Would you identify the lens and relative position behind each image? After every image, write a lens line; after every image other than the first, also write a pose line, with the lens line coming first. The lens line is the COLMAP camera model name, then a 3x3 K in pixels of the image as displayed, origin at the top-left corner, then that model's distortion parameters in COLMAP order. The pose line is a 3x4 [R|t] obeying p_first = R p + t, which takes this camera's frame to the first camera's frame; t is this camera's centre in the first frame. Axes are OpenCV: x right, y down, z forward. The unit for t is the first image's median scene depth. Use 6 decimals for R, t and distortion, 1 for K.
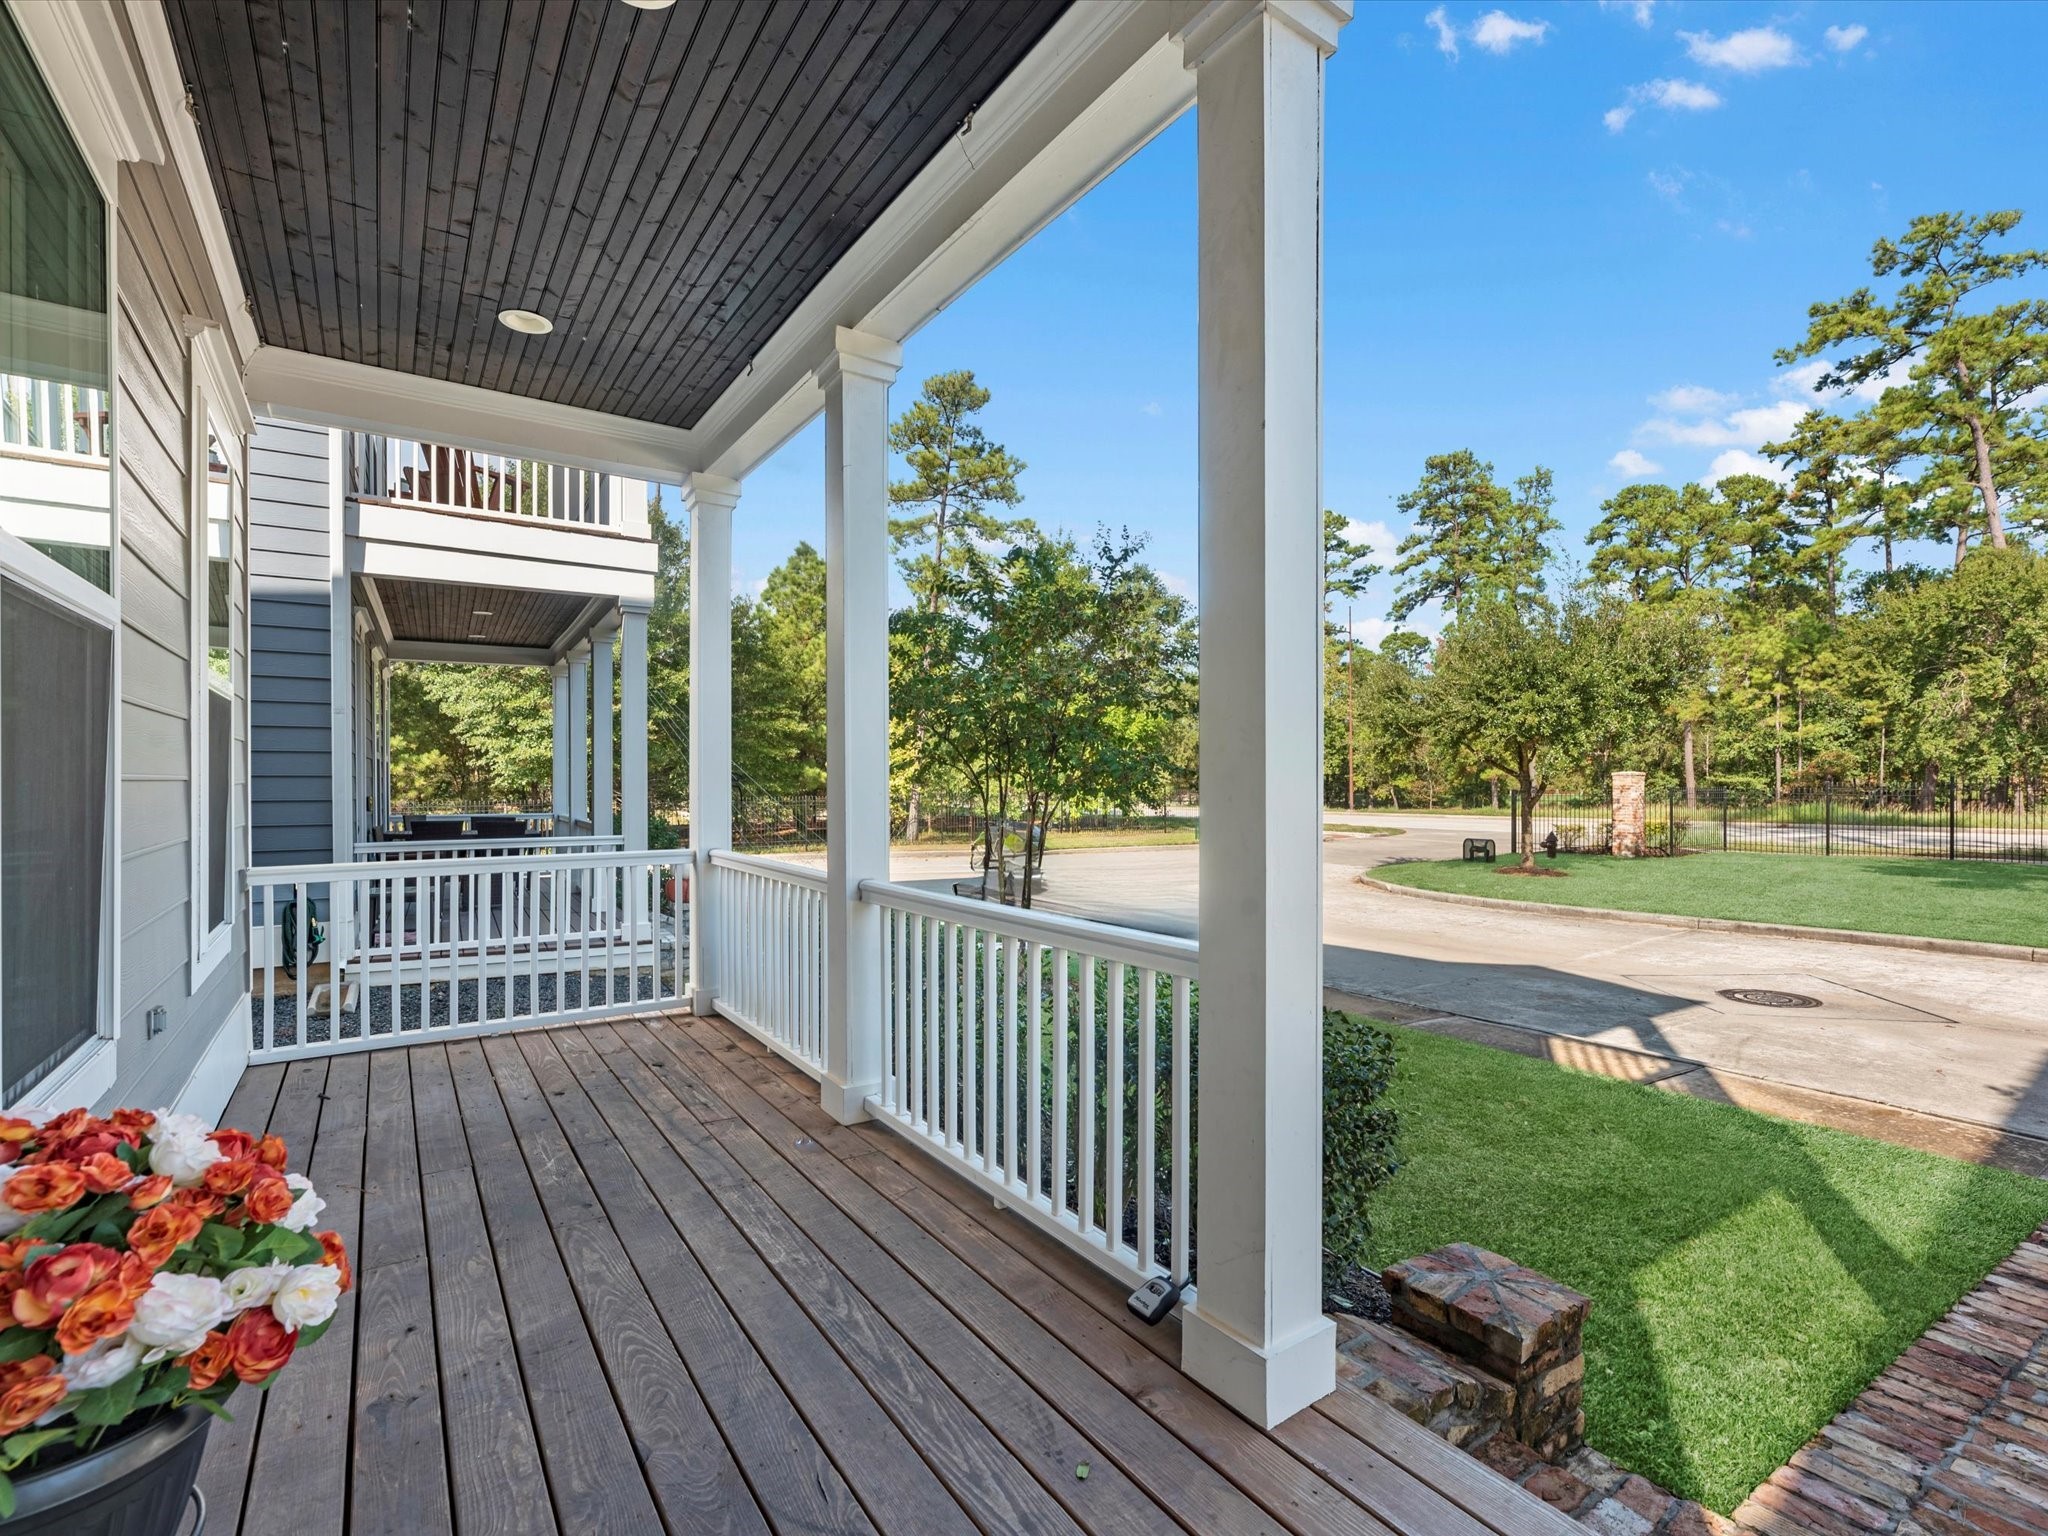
lens RADIAL K [[948.2, 0, 1025.8], [0, 948.2, 780.1], [0, 0, 1]] dist [0.022127, -0.000466]
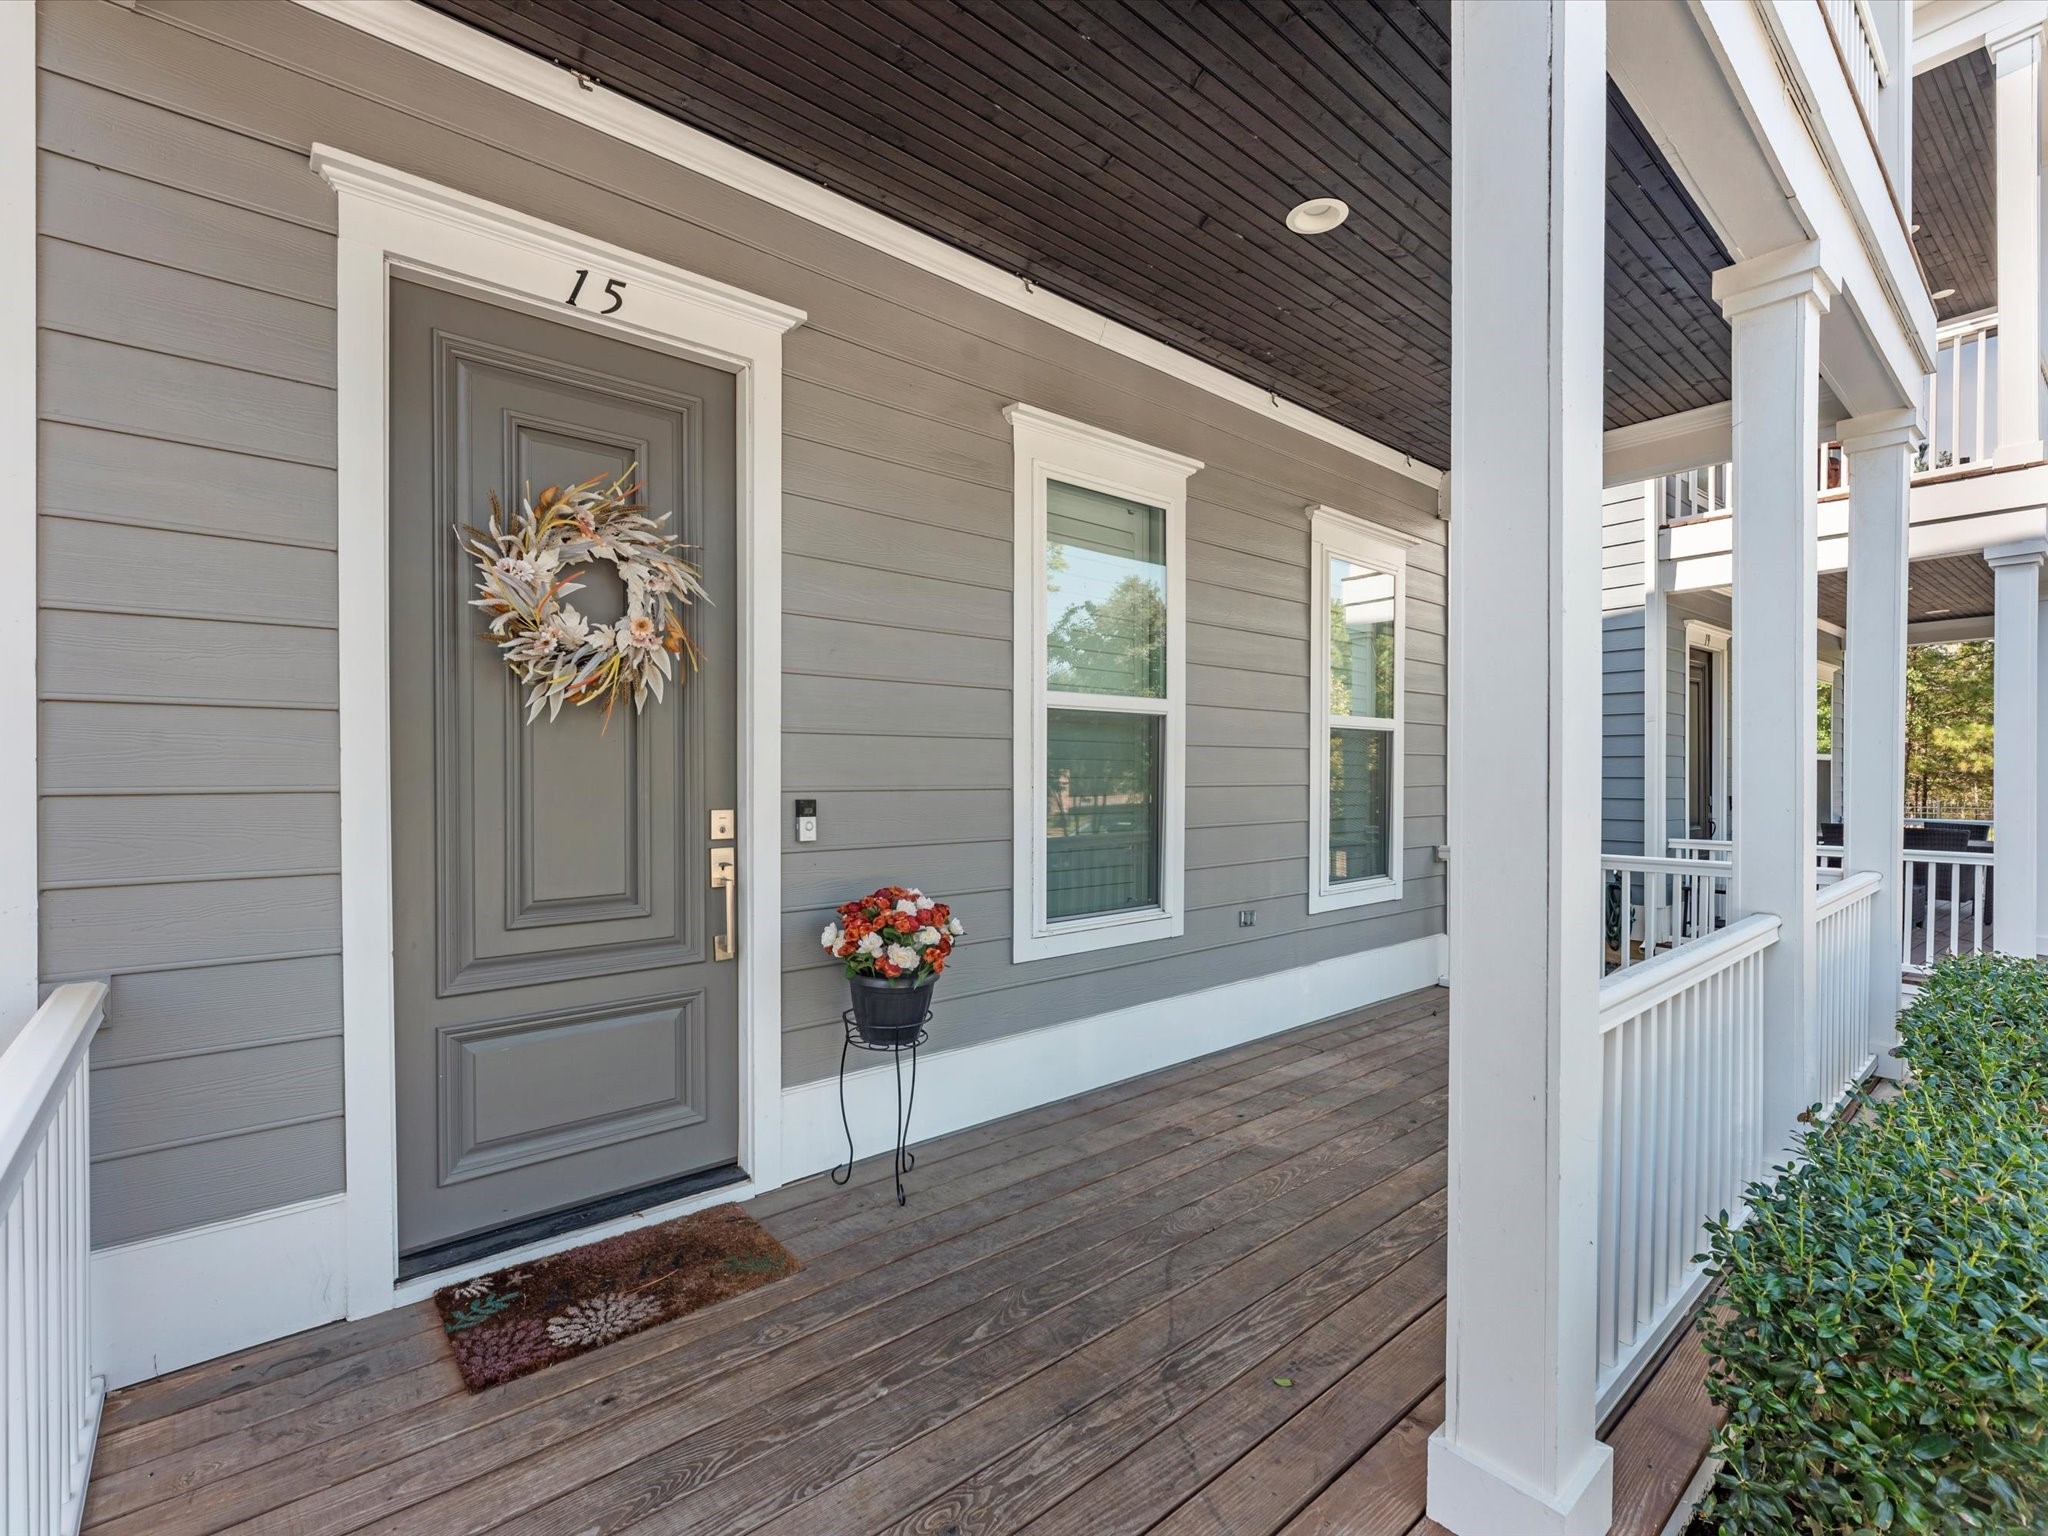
lens RADIAL K [[948.2, 0, 1034.9], [0, 948.2, 777.7], [0, 0, 1]] dist [0.022127, -0.000466]
pose [[0.111364, 0.006966, -0.993755, 0.311028], [-0.011447, 0.999918, 0.005726, -0.002346], [0.993714, 0.010738, 0.111435, 0.161178]]
